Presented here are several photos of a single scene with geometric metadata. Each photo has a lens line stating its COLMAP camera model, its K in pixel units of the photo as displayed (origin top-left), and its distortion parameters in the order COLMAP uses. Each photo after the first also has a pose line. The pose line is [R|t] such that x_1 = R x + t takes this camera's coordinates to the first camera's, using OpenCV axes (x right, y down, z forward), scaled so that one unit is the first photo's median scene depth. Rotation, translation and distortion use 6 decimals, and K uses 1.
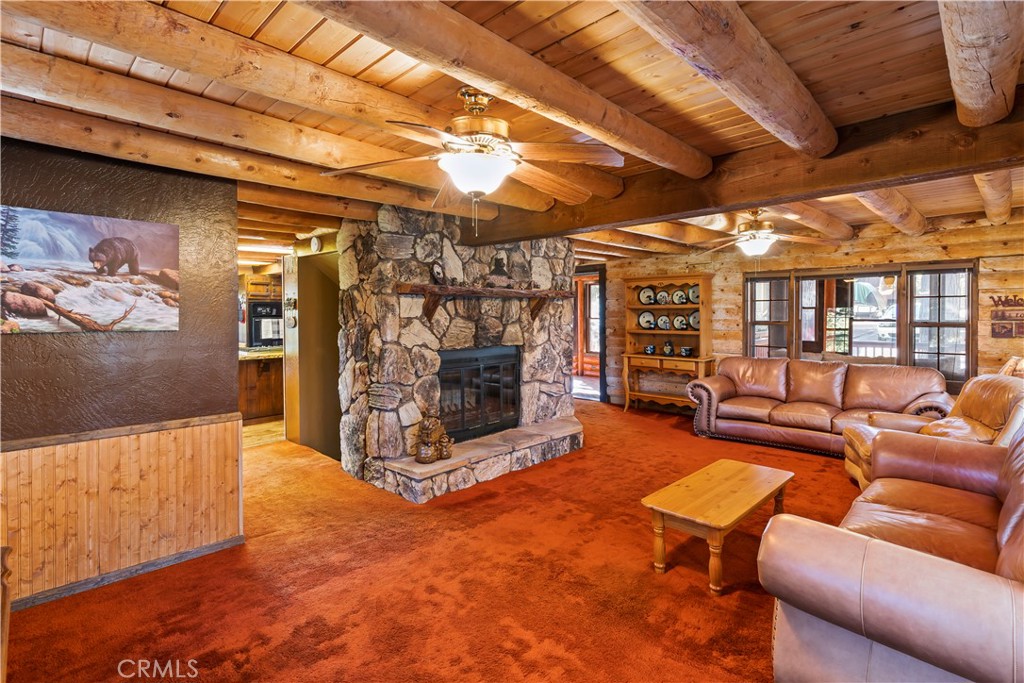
lens RADIAL K [[494.8, 0, 513.4], [0, 494.8, 318.5], [0, 0, 1]] dist [-0.000041, -0.000001]
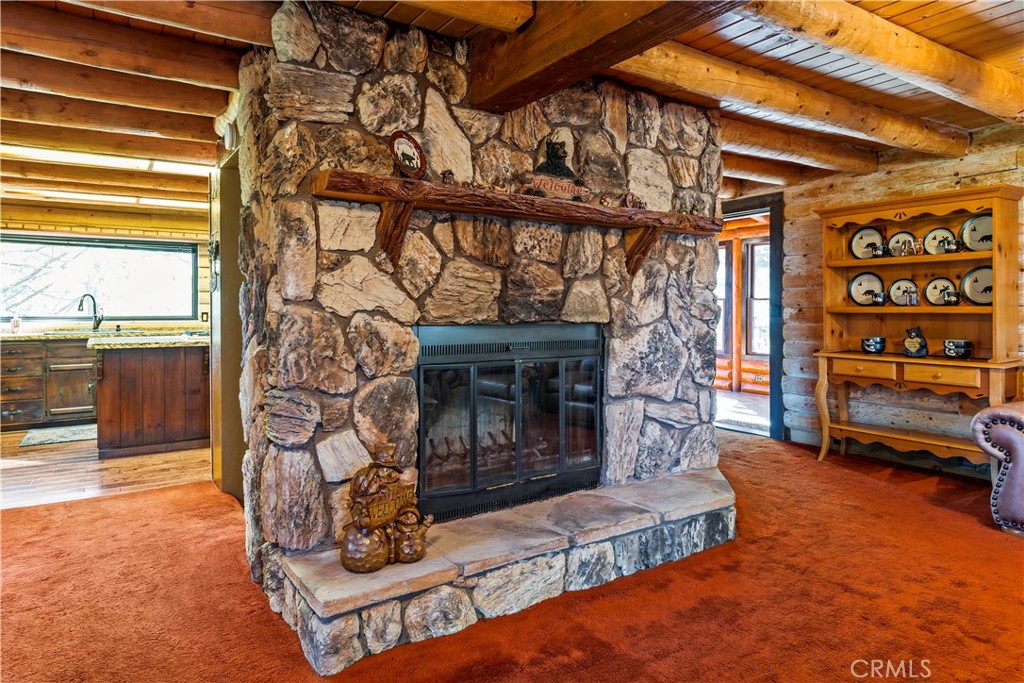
lens RADIAL K [[628.1, 0, 510.1], [0, 628.1, 314.8], [0, 0, 1]] dist [0.003445, 0.001276]
pose [[0.976834, 0.007502, -0.213868, 0.059412], [-0.007592, 0.999971, 0.000402, 0.047665], [0.213865, 0.001231, 0.976862, 0.376471]]
